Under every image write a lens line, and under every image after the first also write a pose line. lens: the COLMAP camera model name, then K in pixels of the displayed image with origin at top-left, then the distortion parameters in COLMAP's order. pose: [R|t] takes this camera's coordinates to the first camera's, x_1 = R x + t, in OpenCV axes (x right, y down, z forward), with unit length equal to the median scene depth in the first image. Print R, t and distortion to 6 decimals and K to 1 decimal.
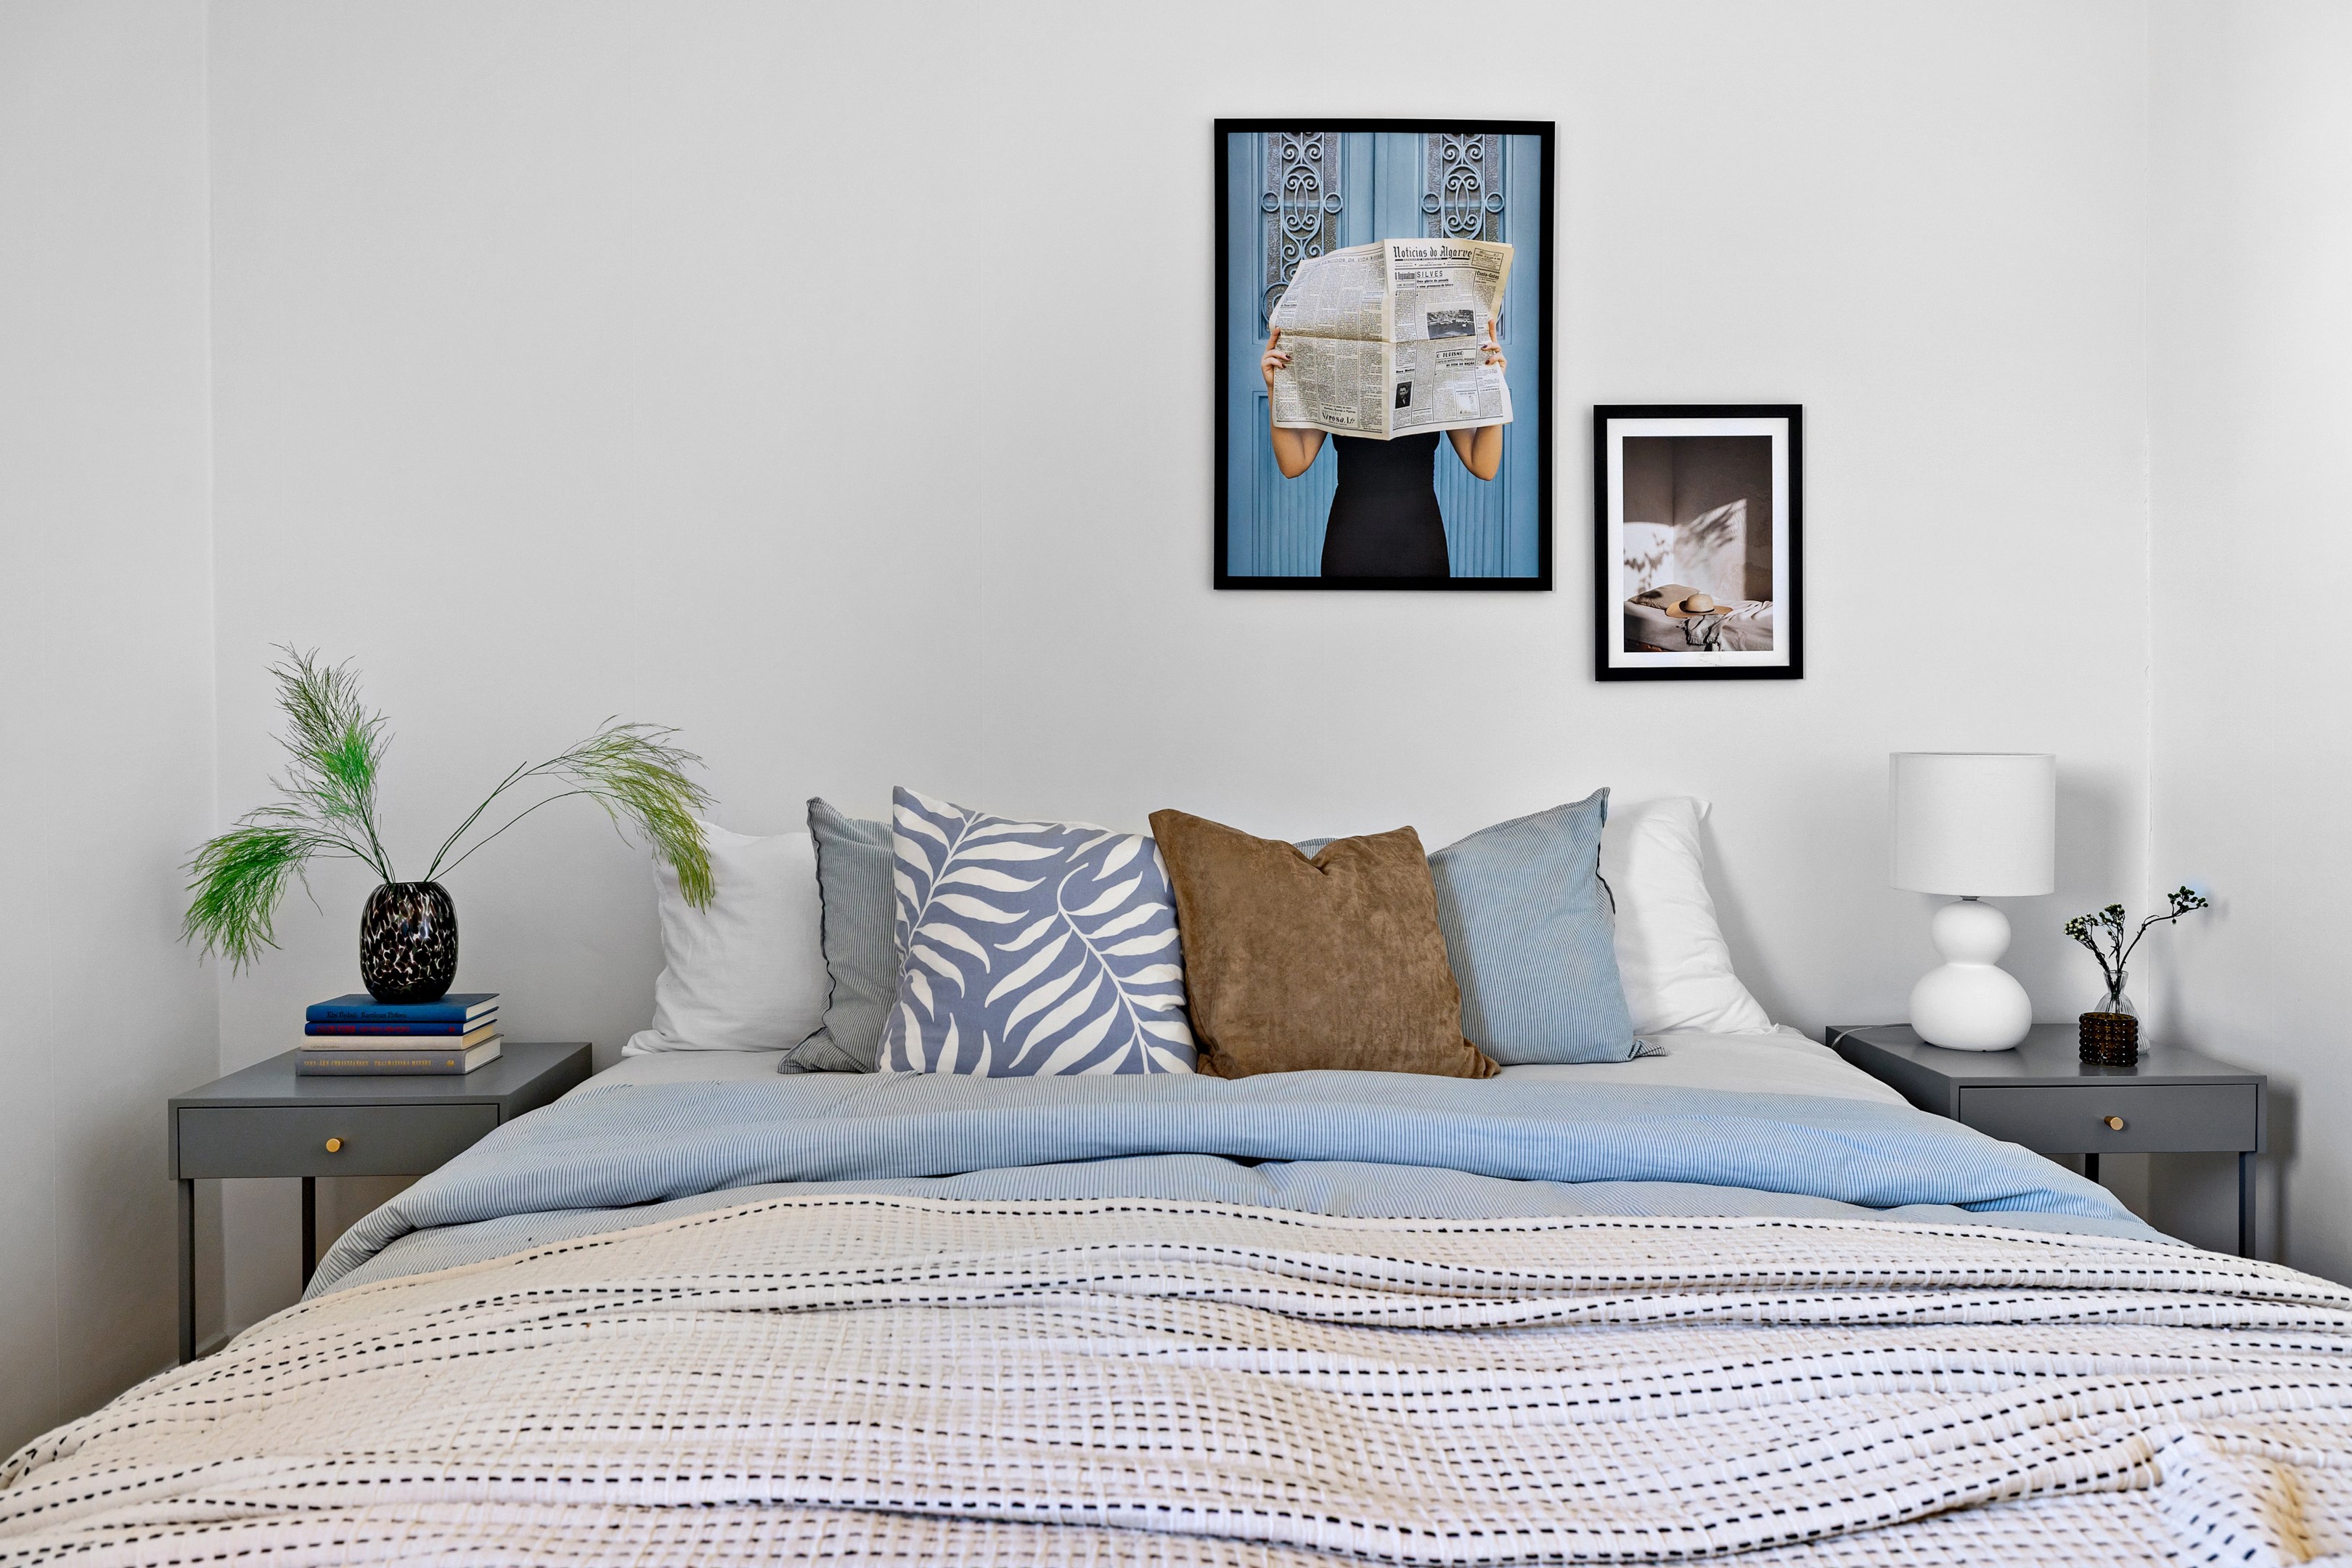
lens RADIAL K [[1716.7, 0, 1177.8], [0, 1716.7, 772.1], [0, 0, 1]] dist [-0.005574, 0.000179]
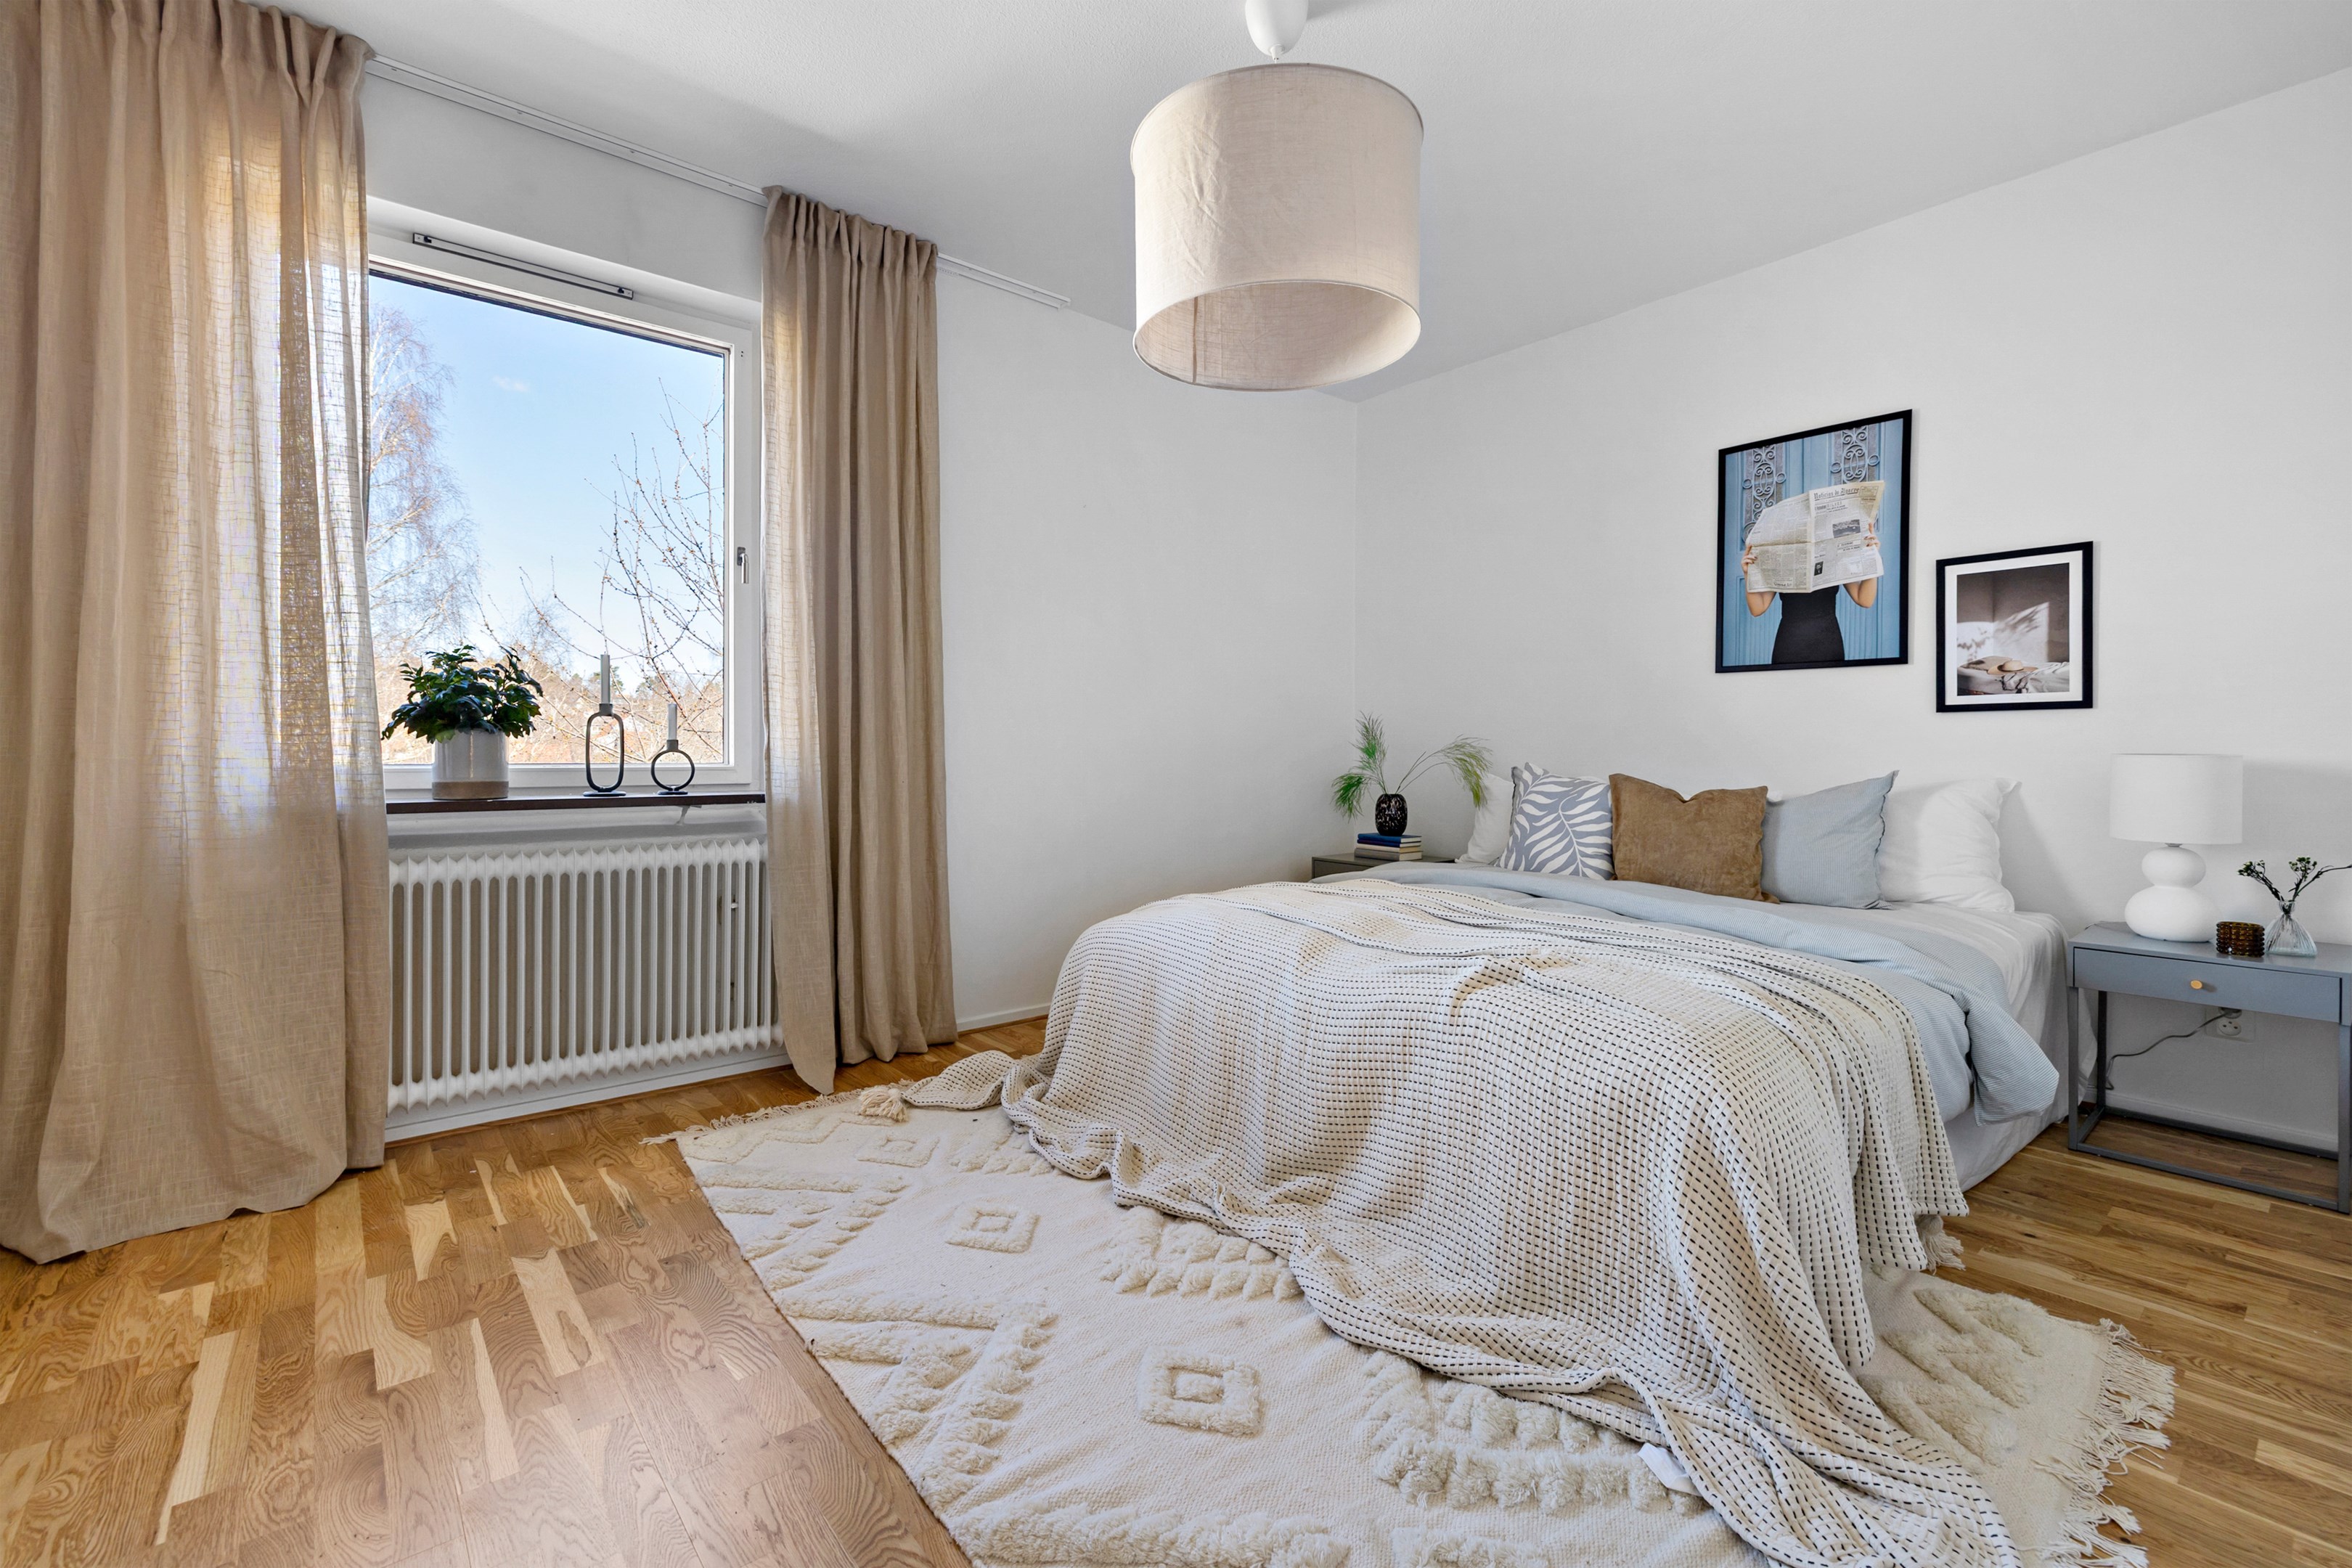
lens RADIAL K [[1020.5, 0, 1174.2], [0, 1020.5, 766.1], [0, 0, 1]] dist [0.001216, 0.000079]
pose [[0.617986, 0.019620, -0.785945, 0.598224], [-0.014629, 0.999802, 0.013456, 0.000870], [0.786053, 0.003182, 0.618151, -0.298761]]
